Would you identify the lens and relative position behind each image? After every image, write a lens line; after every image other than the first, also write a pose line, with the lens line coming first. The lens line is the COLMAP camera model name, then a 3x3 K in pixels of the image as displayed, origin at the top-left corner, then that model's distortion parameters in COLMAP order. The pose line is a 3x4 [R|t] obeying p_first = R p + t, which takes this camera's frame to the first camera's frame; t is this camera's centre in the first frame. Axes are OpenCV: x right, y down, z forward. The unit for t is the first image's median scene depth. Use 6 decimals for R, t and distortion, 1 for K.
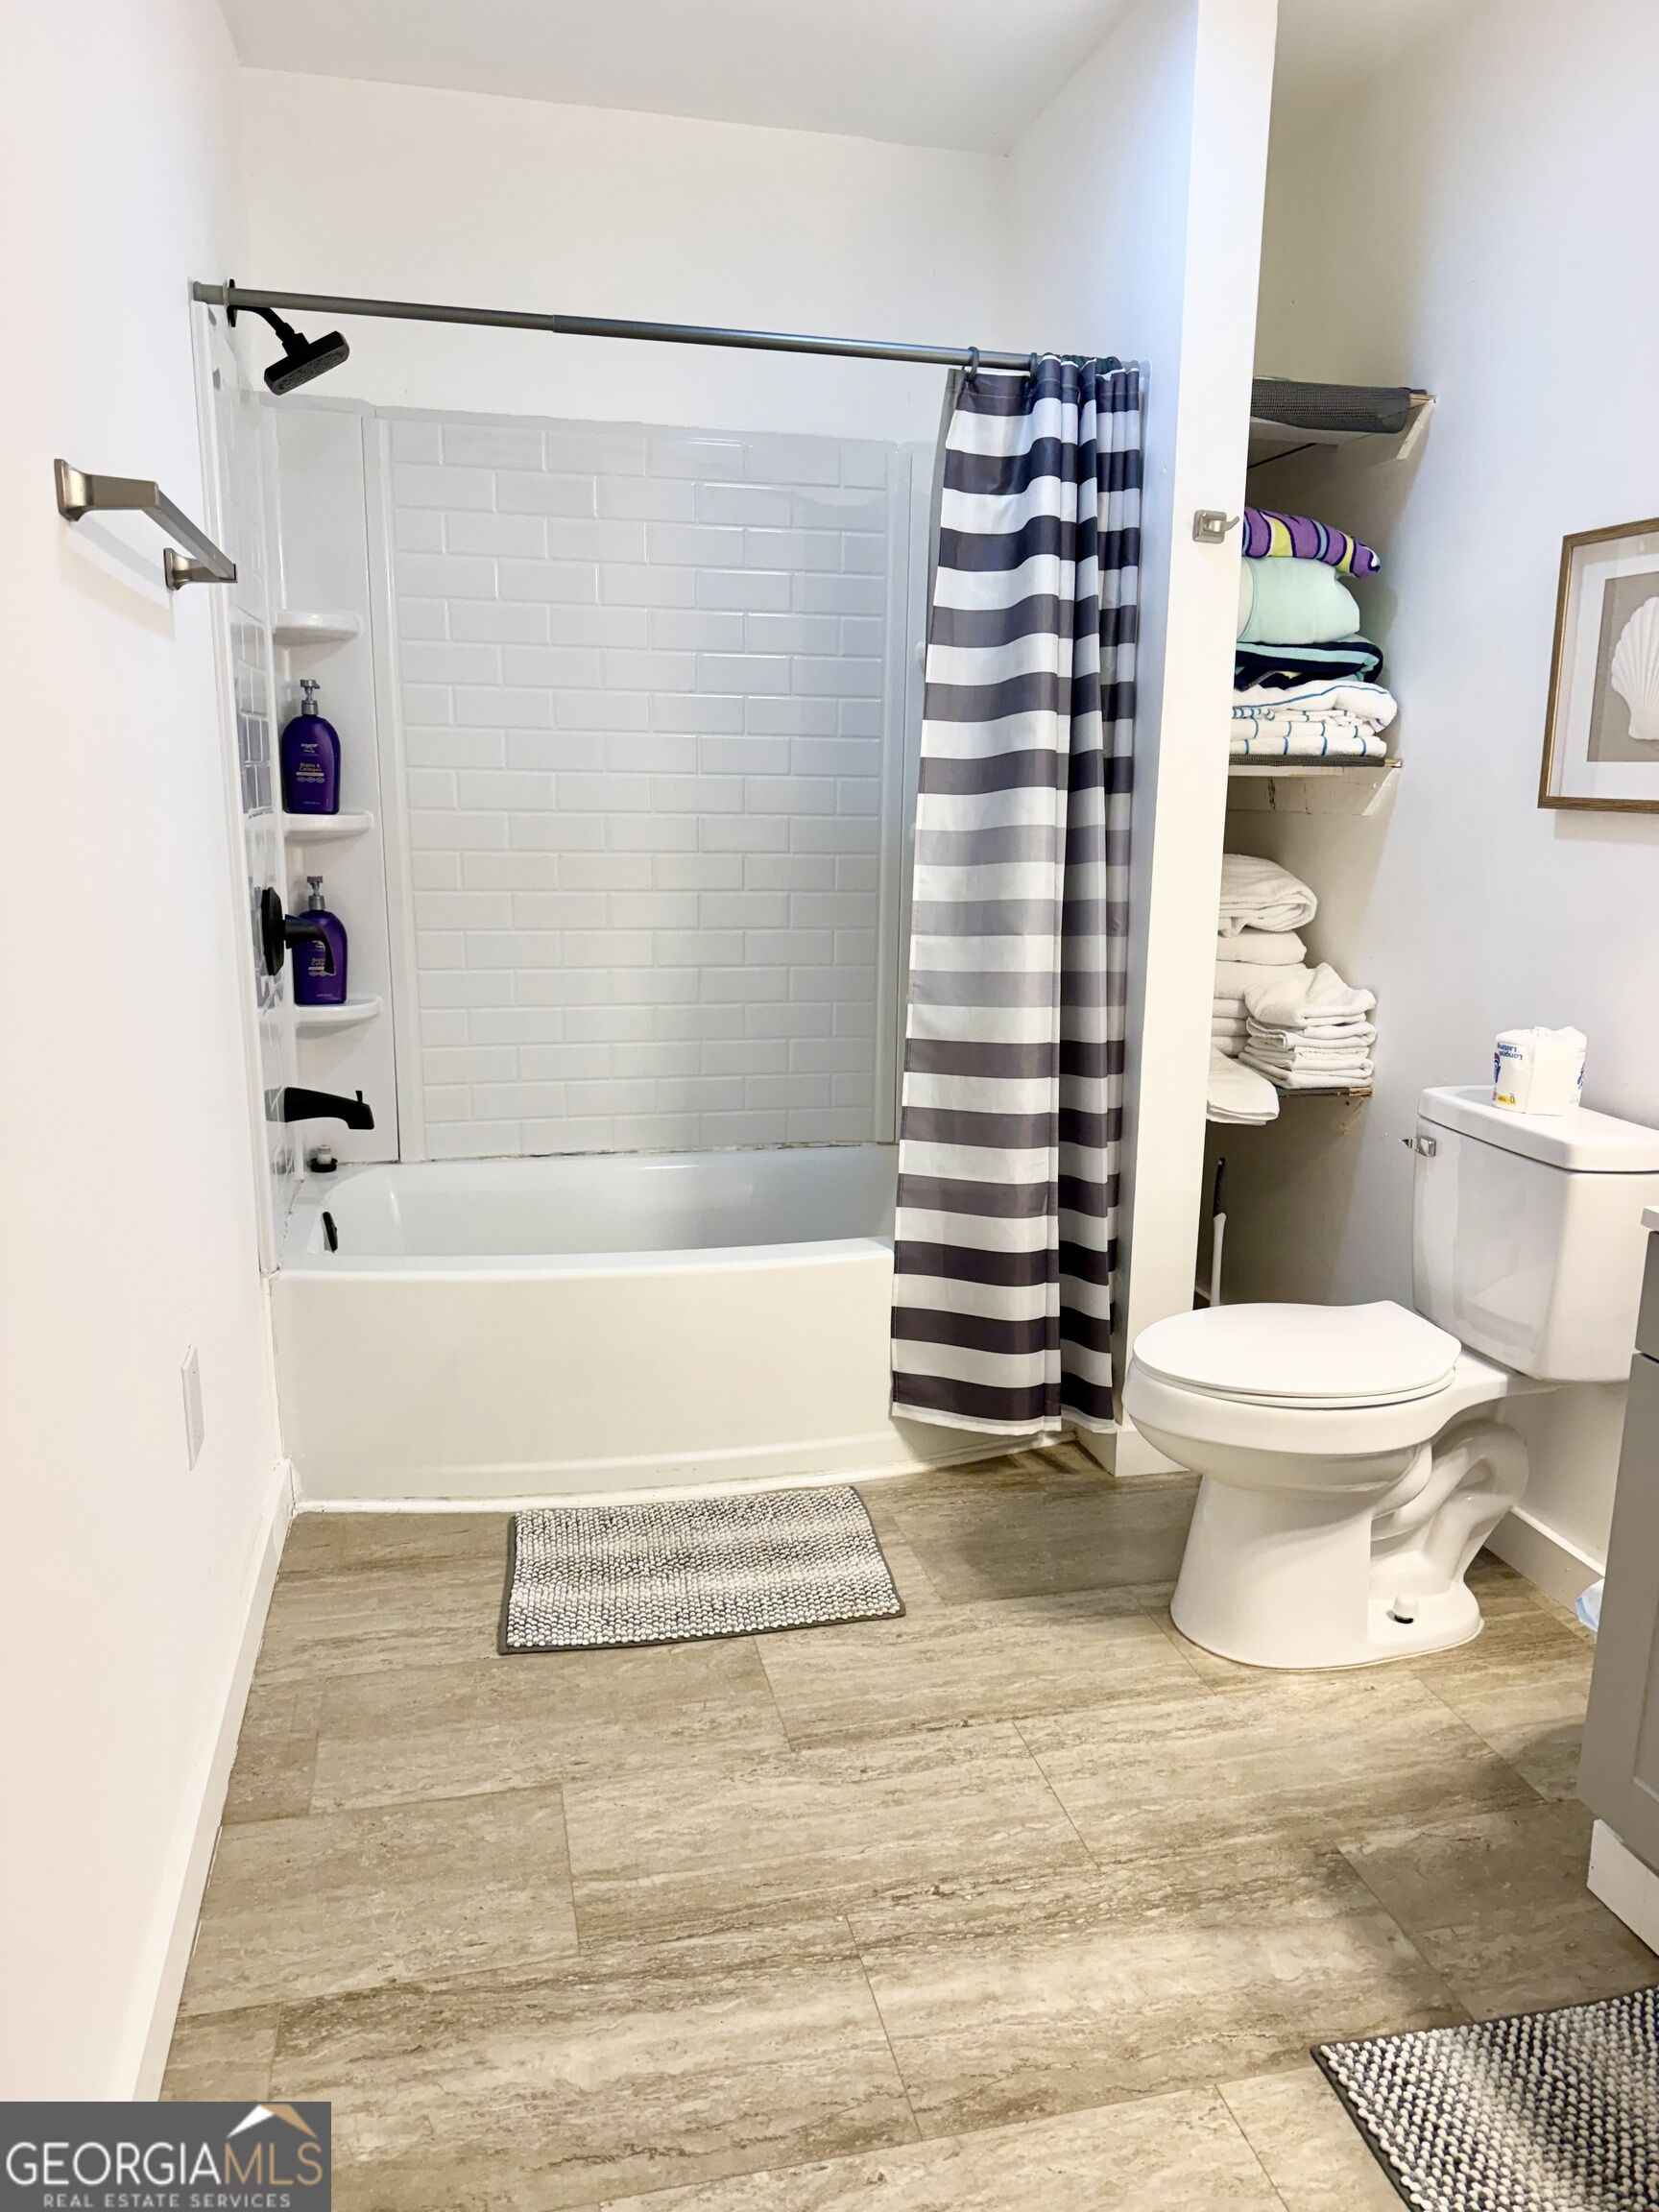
lens RADIAL K [[1554.3, 0, 826.8], [0, 1554.3, 1111.2], [0, 0, 1]] dist [0.019509, -0.036713]
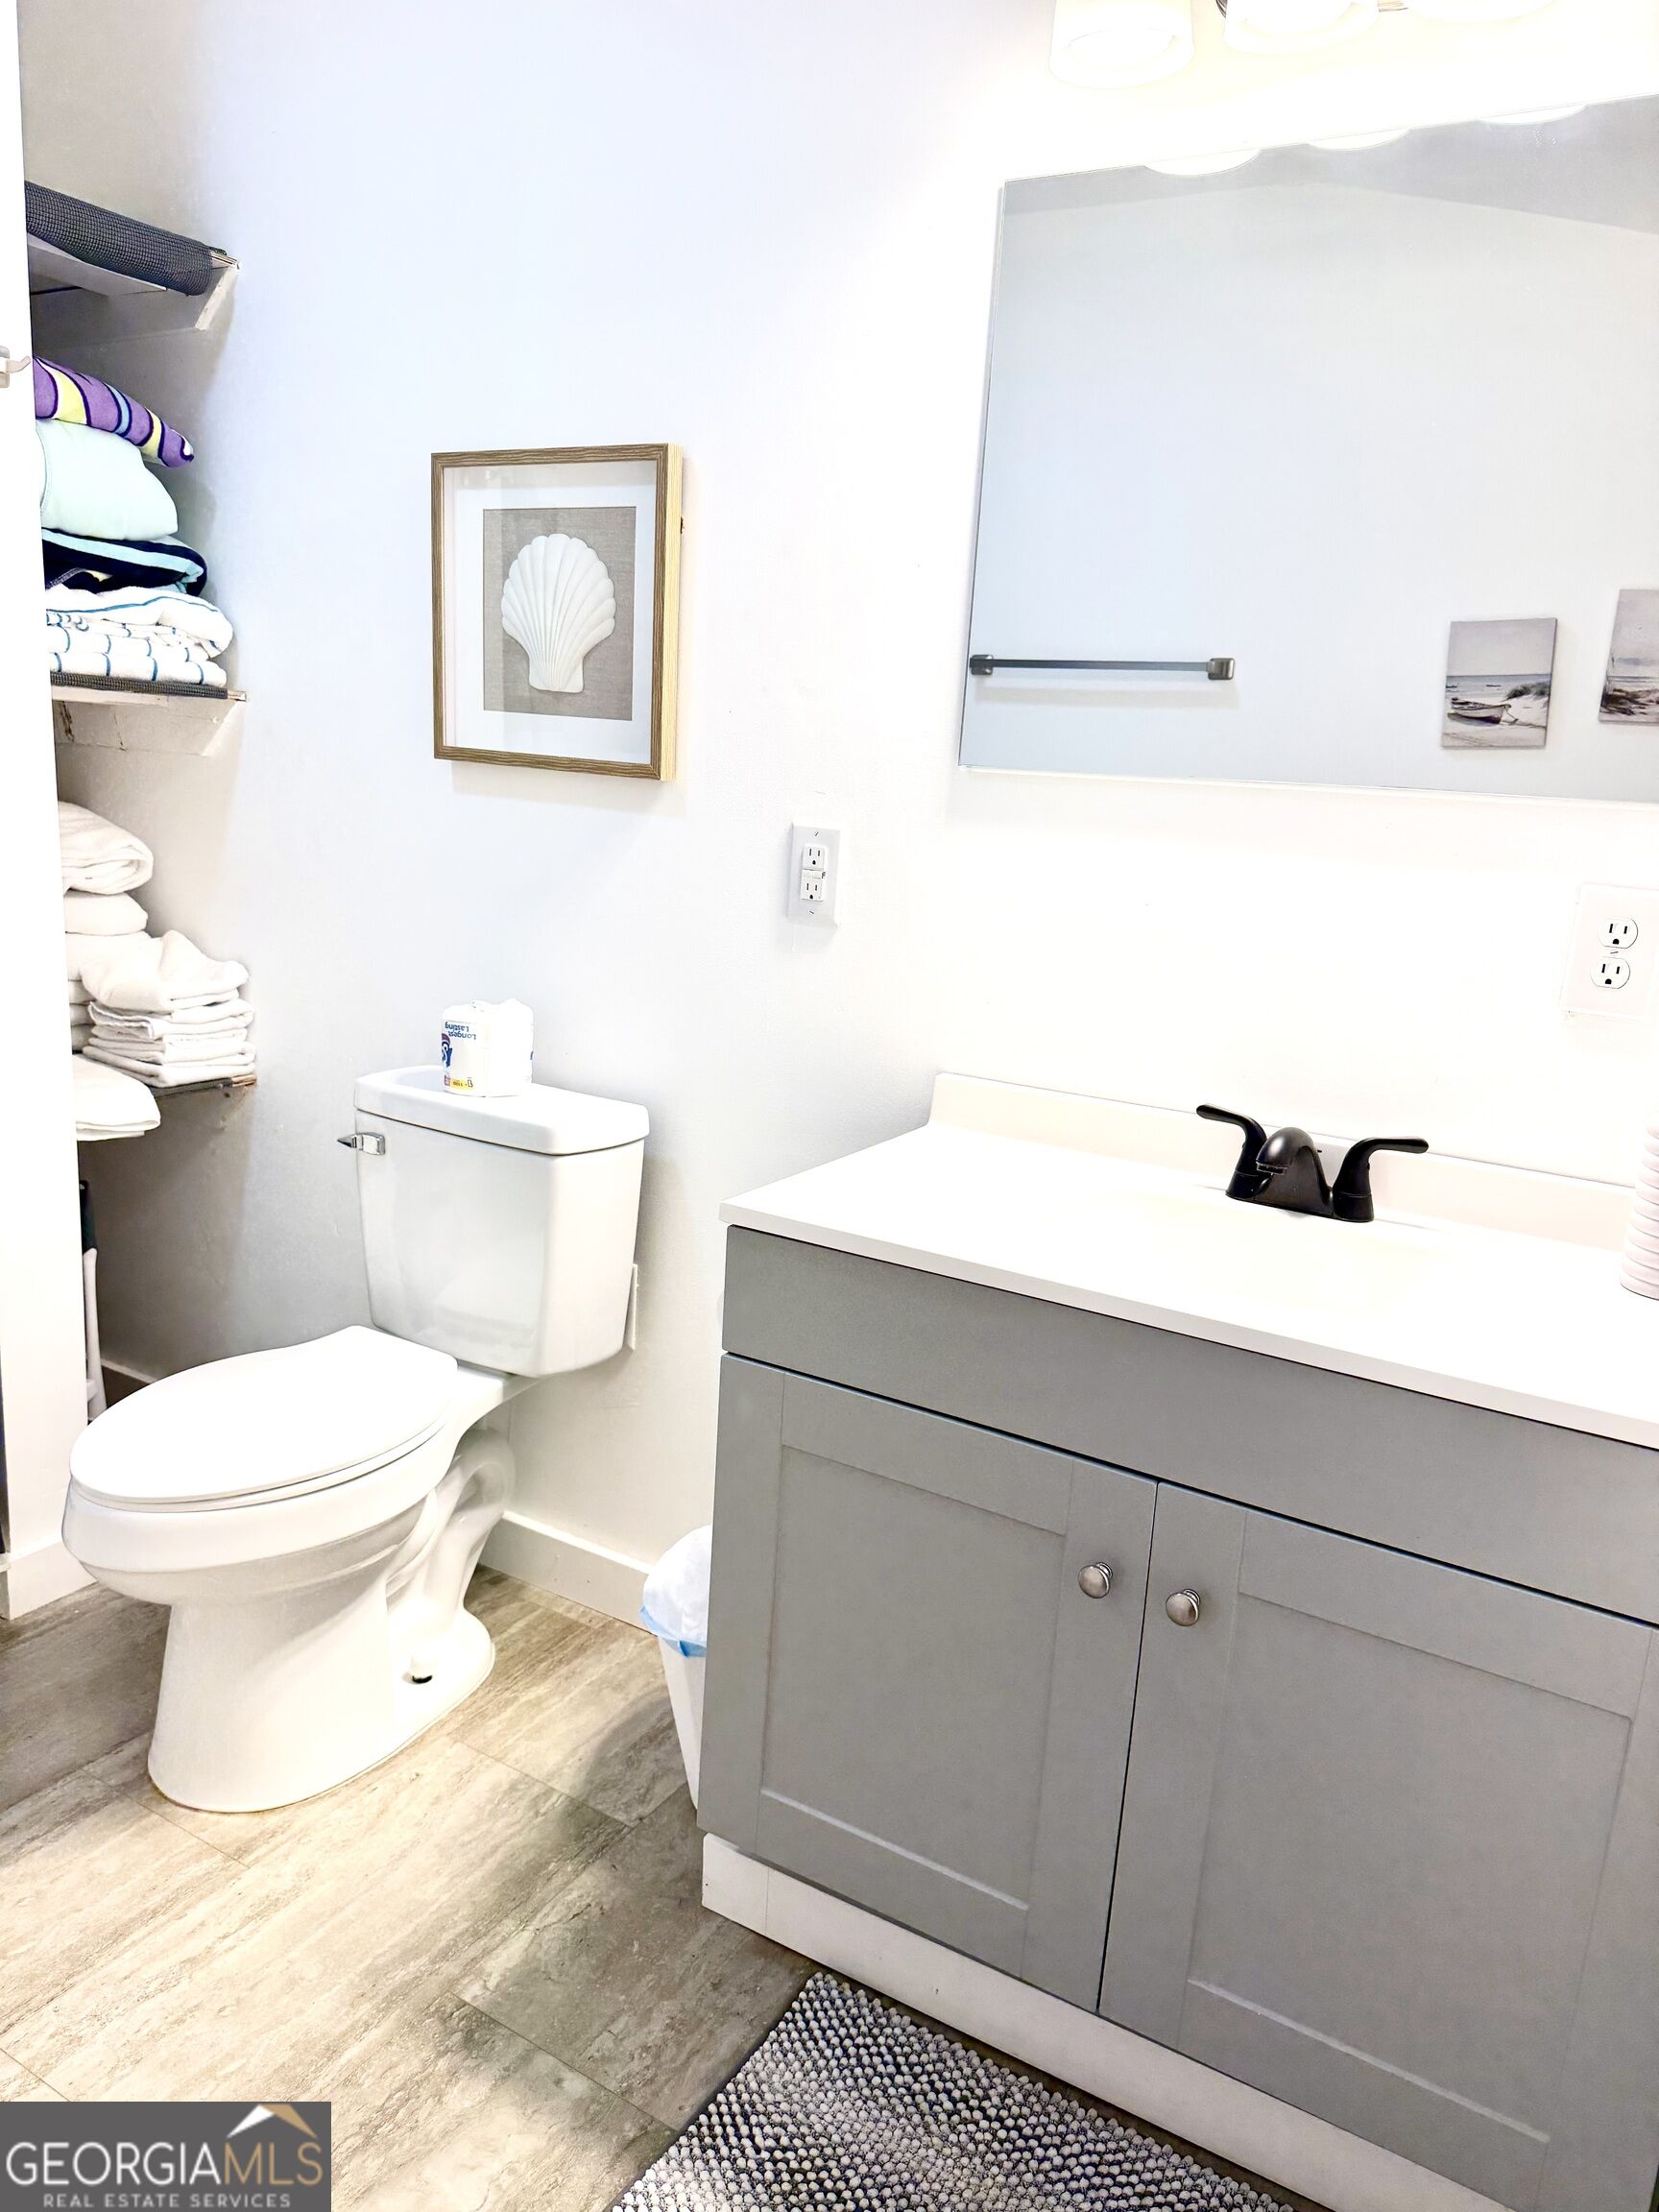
lens RADIAL K [[1554.3, 0, 826.8], [0, 1554.3, 1111.2], [0, 0, 1]] dist [0.019509, -0.036713]
pose [[0.690727, -0.128051, 0.711688, -0.062435], [0.097196, 0.991706, 0.084100, -0.047211], [-0.716554, 0.011083, 0.697444, 0.218848]]
